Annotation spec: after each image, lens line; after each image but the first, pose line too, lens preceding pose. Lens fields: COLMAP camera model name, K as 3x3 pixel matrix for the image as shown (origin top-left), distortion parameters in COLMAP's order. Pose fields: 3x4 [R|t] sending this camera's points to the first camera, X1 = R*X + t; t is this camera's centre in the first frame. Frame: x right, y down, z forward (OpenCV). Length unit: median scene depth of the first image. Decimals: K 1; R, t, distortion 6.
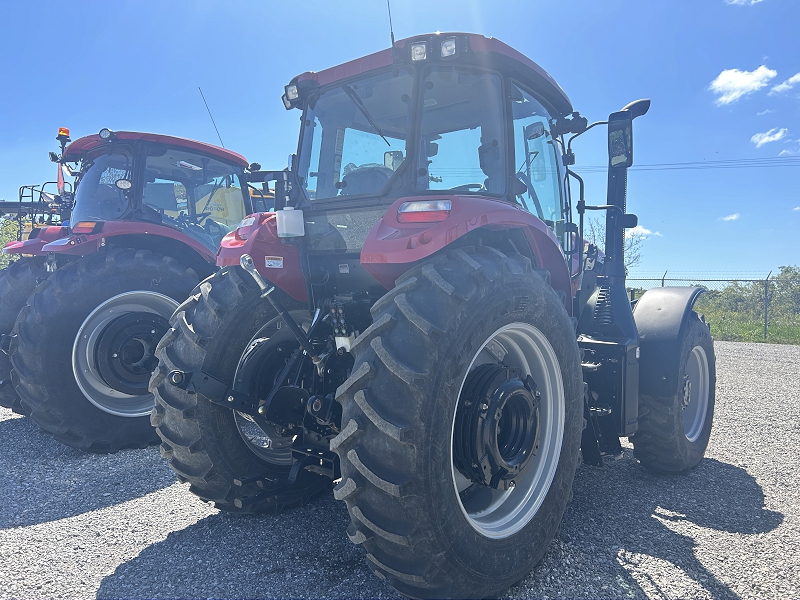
lens RADIAL K [[603.8, 0, 397.6], [0, 603.8, 301.9], [0, 0, 1]] dist [0.034698, -0.020204]
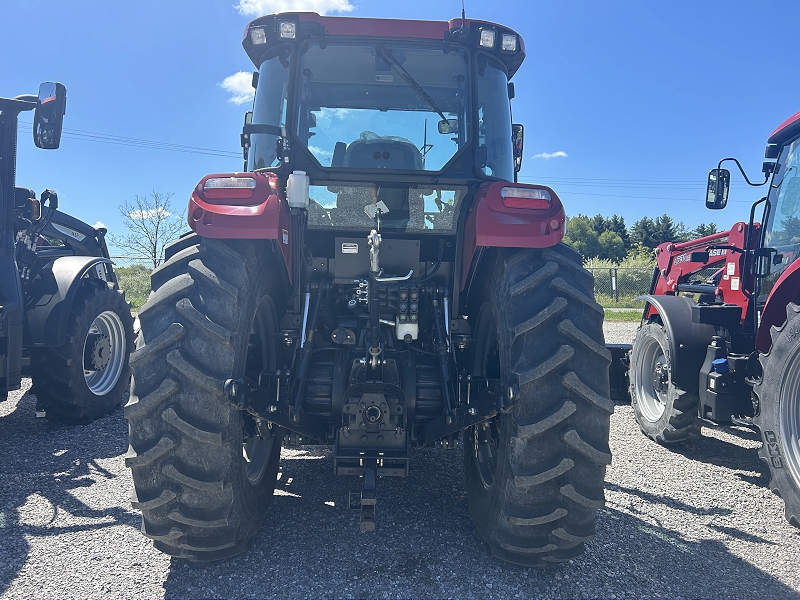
lens RADIAL K [[603.8, 0, 400.4], [0, 603.8, 300.6], [0, 0, 1]] dist [0.034698, -0.020204]
pose [[0.728438, -0.015570, 0.684934, -0.719756], [-0.001830, 0.999694, 0.024672, -0.000059], [-0.685109, -0.019225, 0.728187, 0.332232]]
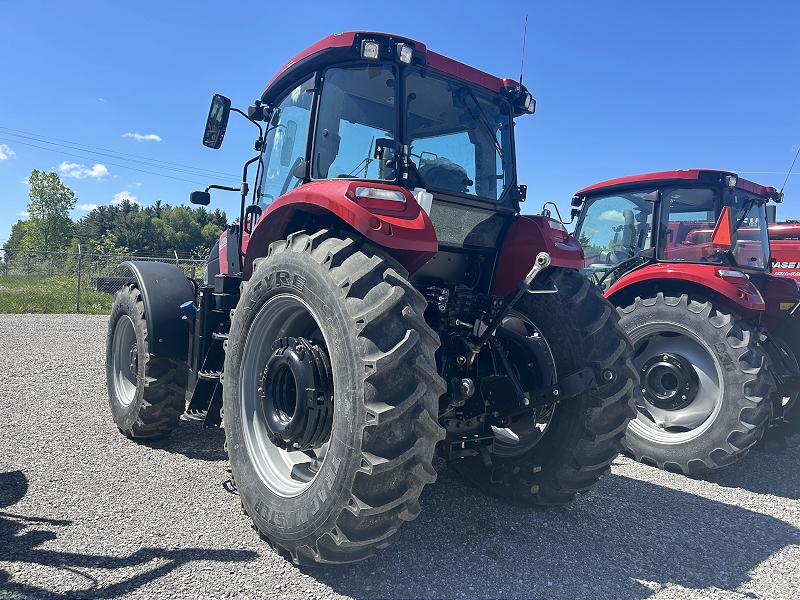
lens RADIAL K [[603.8, 0, 405.9], [0, 603.8, 298.6], [0, 0, 1]] dist [0.034698, -0.020204]
pose [[0.162077, -0.017029, 0.986631, -1.189459], [-0.032778, 0.999206, 0.022631, -0.011686], [-0.986234, -0.036008, 0.161390, 0.951039]]
